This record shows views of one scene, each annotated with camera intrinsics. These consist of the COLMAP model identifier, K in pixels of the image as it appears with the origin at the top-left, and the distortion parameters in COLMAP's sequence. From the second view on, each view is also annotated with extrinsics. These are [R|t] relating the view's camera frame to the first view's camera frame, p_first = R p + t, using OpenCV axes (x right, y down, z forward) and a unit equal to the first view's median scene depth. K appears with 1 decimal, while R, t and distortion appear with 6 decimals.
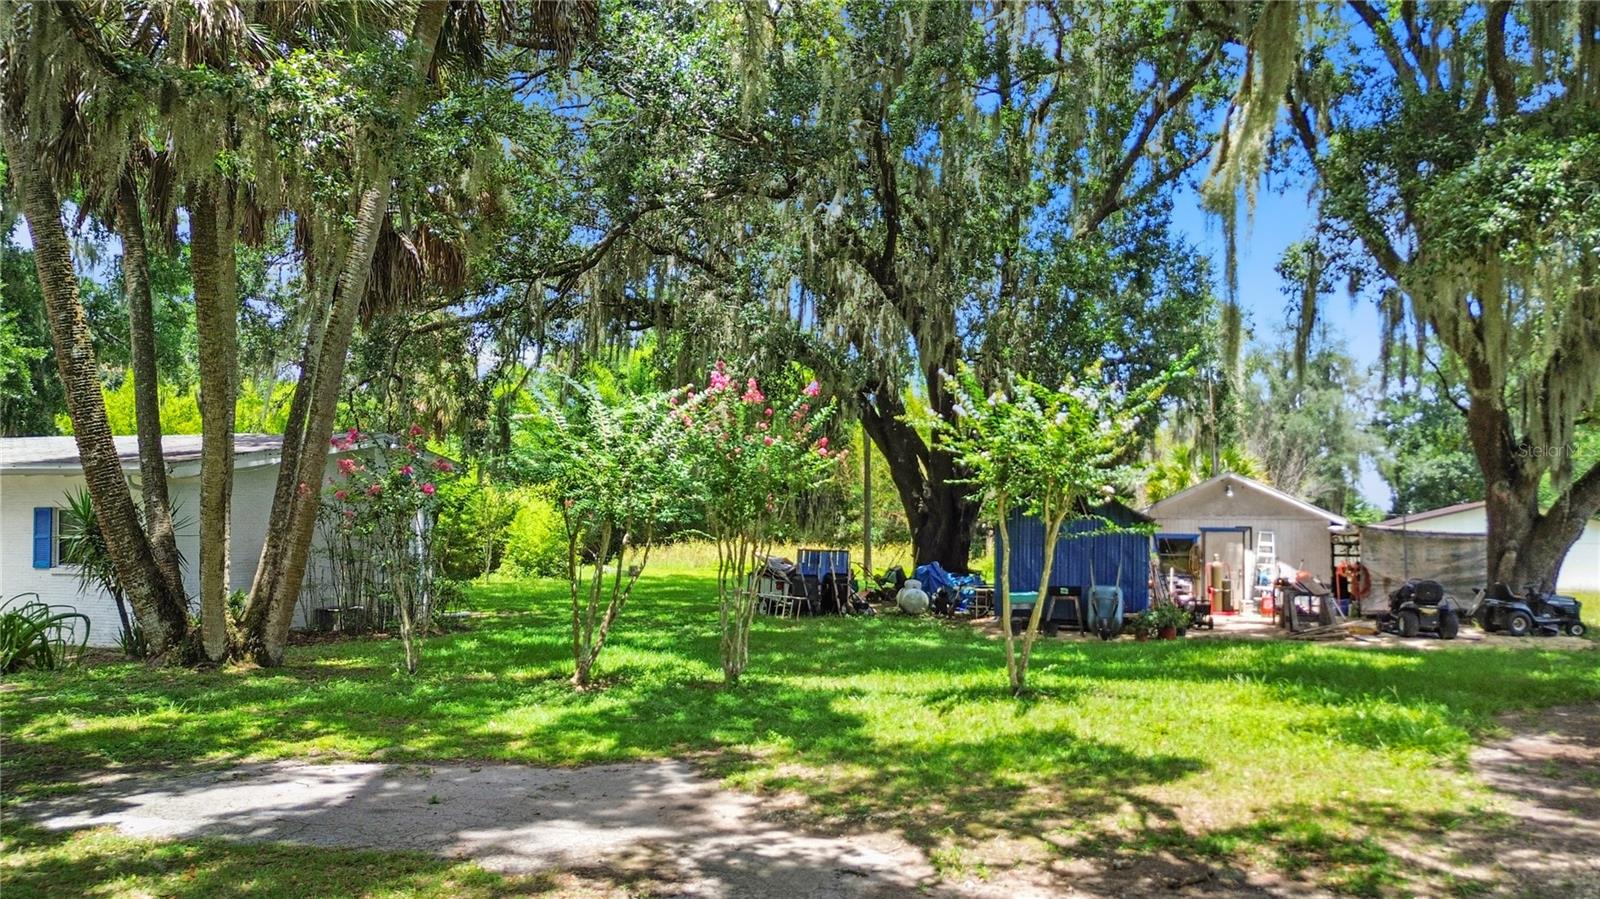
lens RADIAL K [[1140.8, 0, 800.4], [0, 1140.8, 504.1], [0, 0, 1]] dist [0.061329, -0.079838]
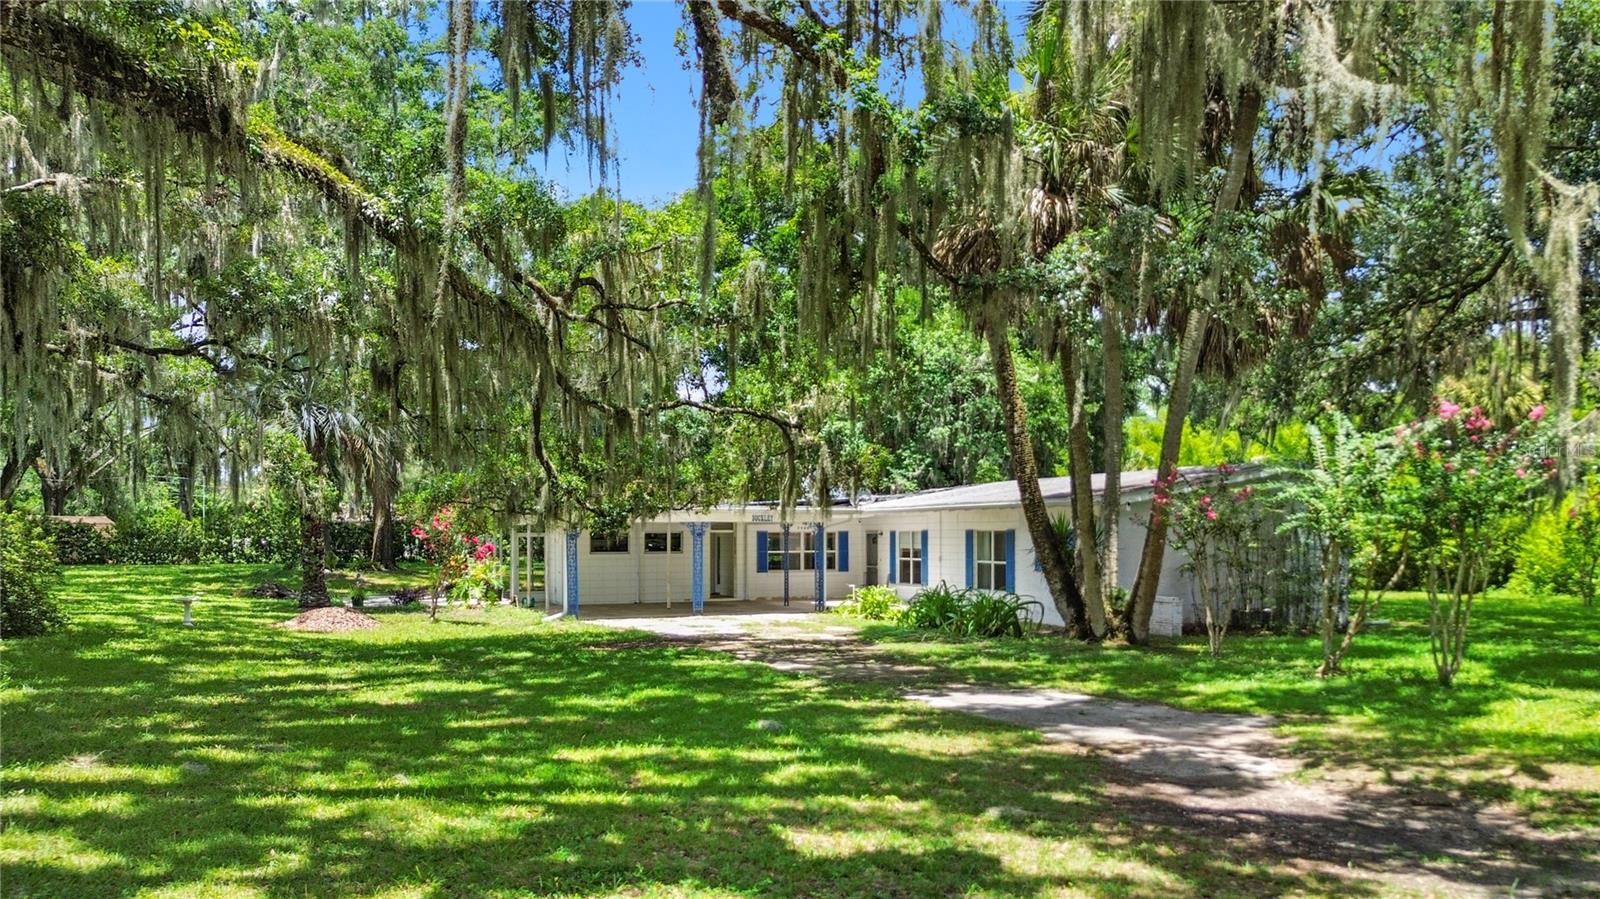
lens RADIAL K [[1141.2, 0, 779.9], [0, 1141.2, 537.9], [0, 0, 1]] dist [0.005040, -0.002313]
pose [[0.608428, -0.004675, -0.793595, 0.349152], [0.019942, 0.999757, 0.009399, -0.007343], [0.793358, -0.021545, 0.608373, -0.158298]]
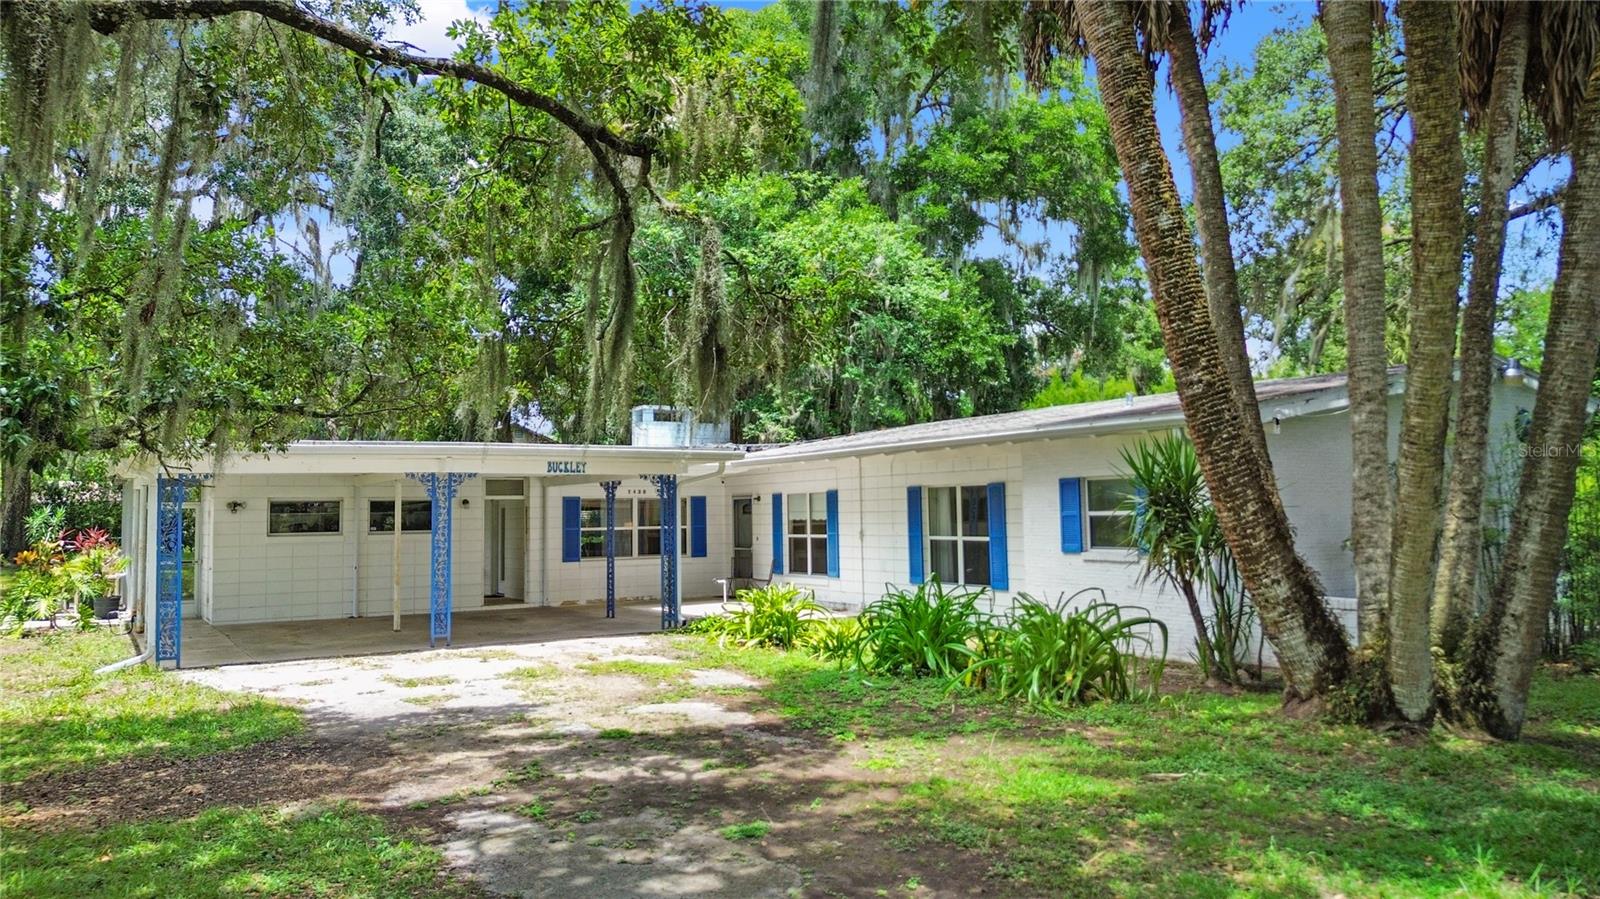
lens RADIAL K [[1122.3, 0, 837.2], [0, 1122.3, 496.6], [0, 0, 1]] dist [0.034969, -0.032622]
pose [[0.756917, -0.025792, -0.653002, -0.333296], [0.029876, 0.999542, -0.004849, 0.019220], [0.652828, -0.015839, 0.757341, 0.371639]]
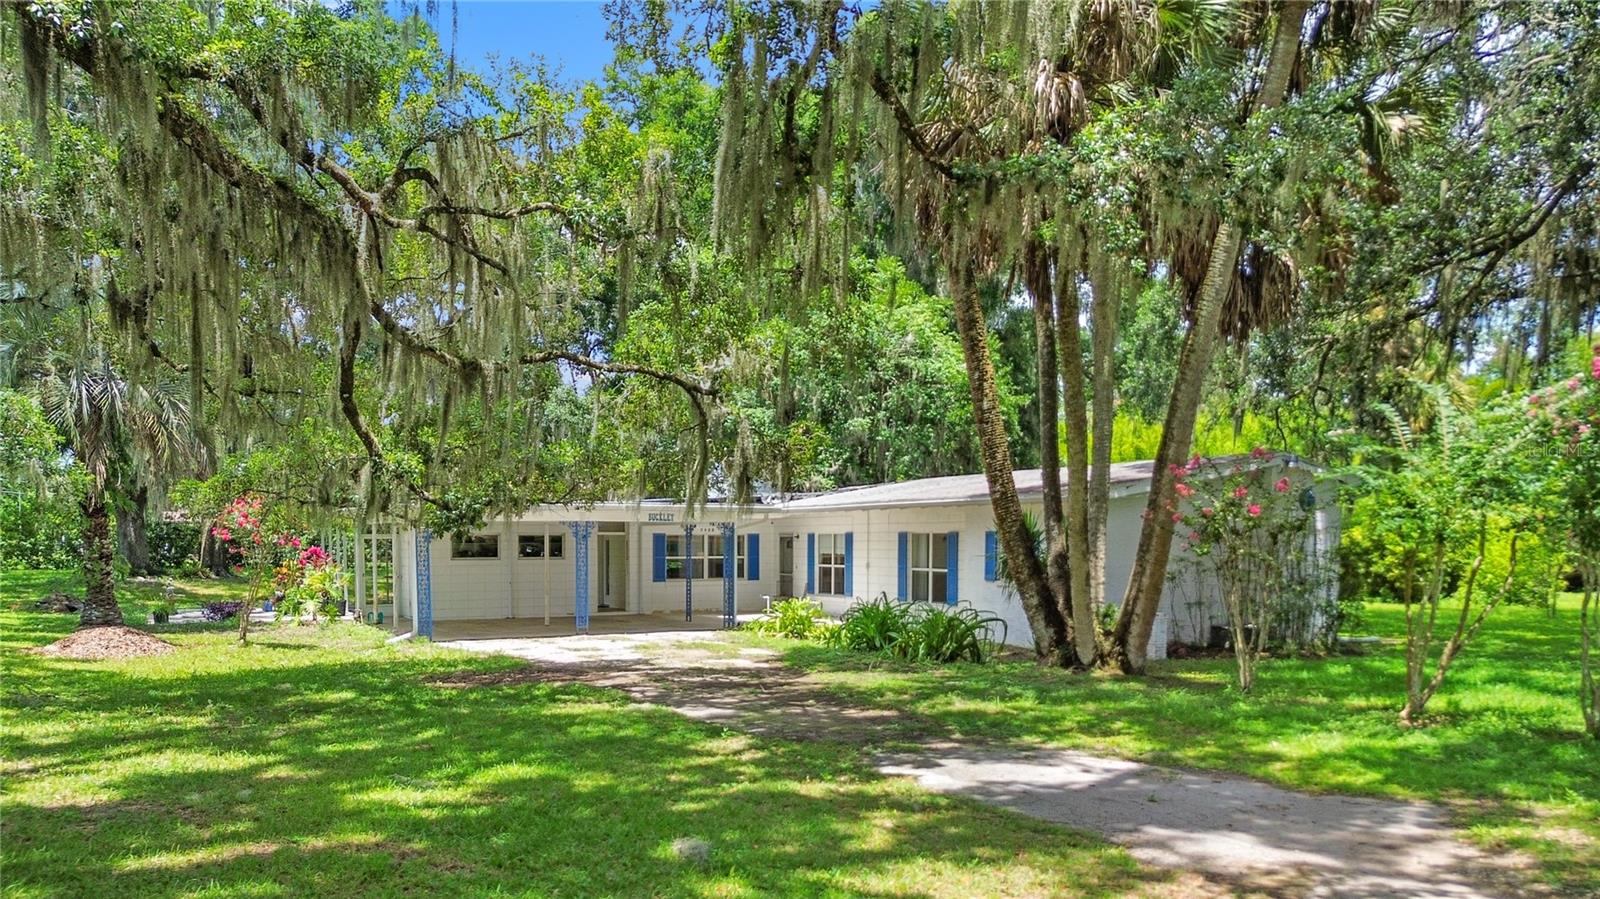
lens RADIAL K [[1171.5, 0, 798.1], [0, 1171.5, 594.3], [0, 0, 1]] dist [0.001506, -0.000384]
pose [[0.689380, 0.029446, -0.723801, 0.127180], [0.015368, 0.998354, 0.055253, -0.002592], [0.724236, -0.049214, 0.687793, -0.004732]]
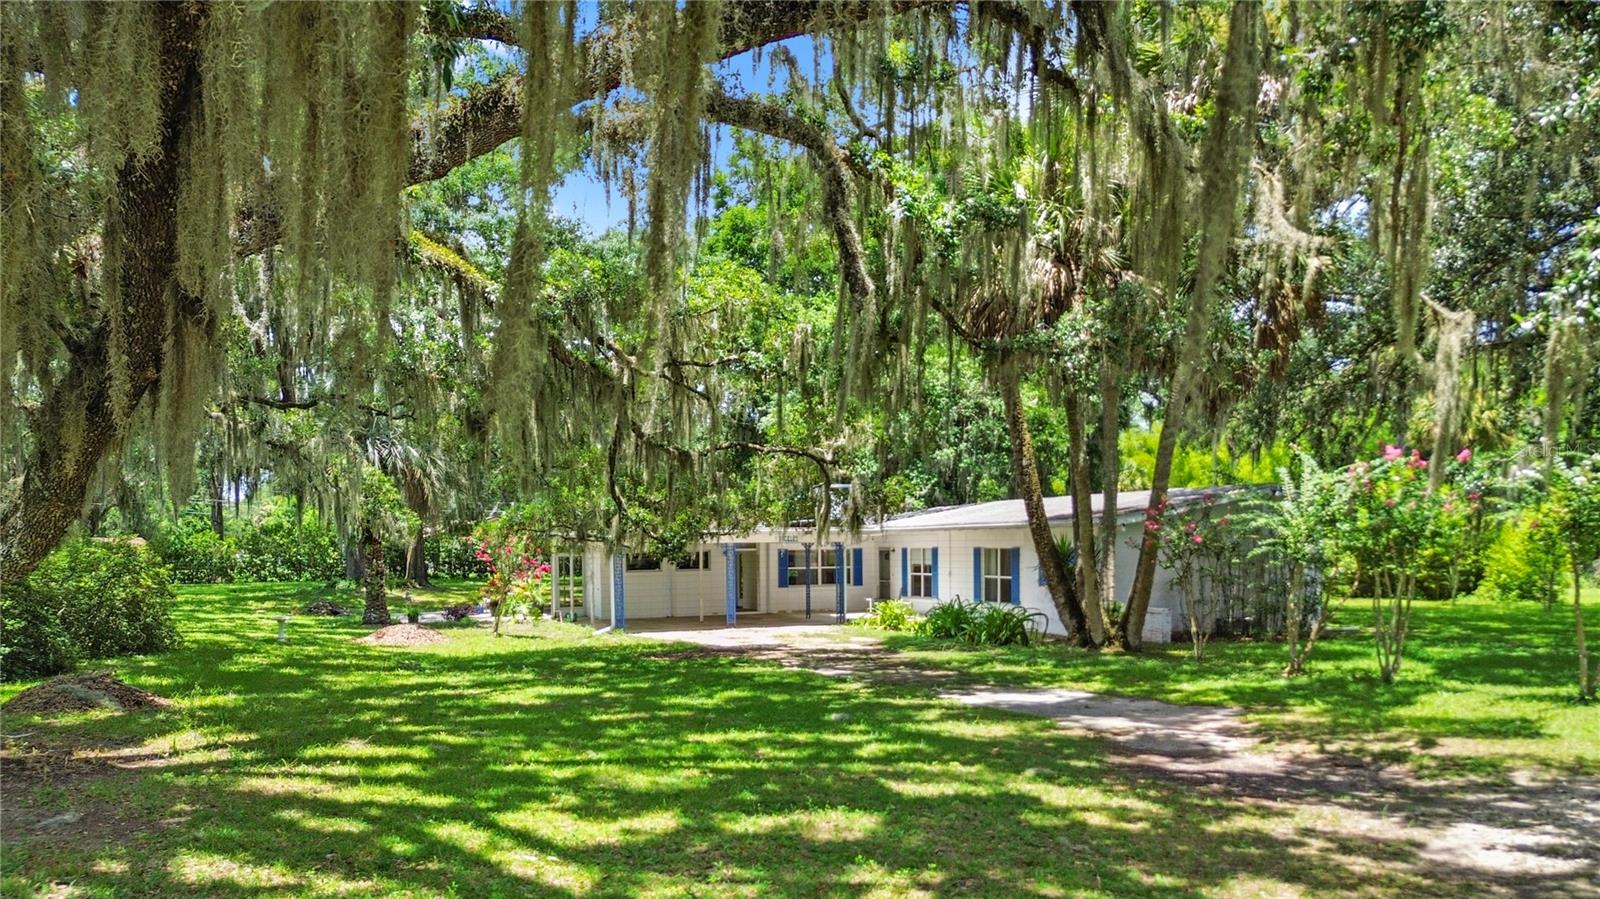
lens RADIAL K [[1132.4, 0, 769.4], [0, 1132.4, 583.9], [0, 0, 1]] dist [-0.000010, -0.001718]
pose [[0.604428, 0.014443, -0.796529, 0.451148], [0.029447, 0.998747, 0.040455, -0.026023], [0.796116, -0.047908, 0.603245, -0.305750]]
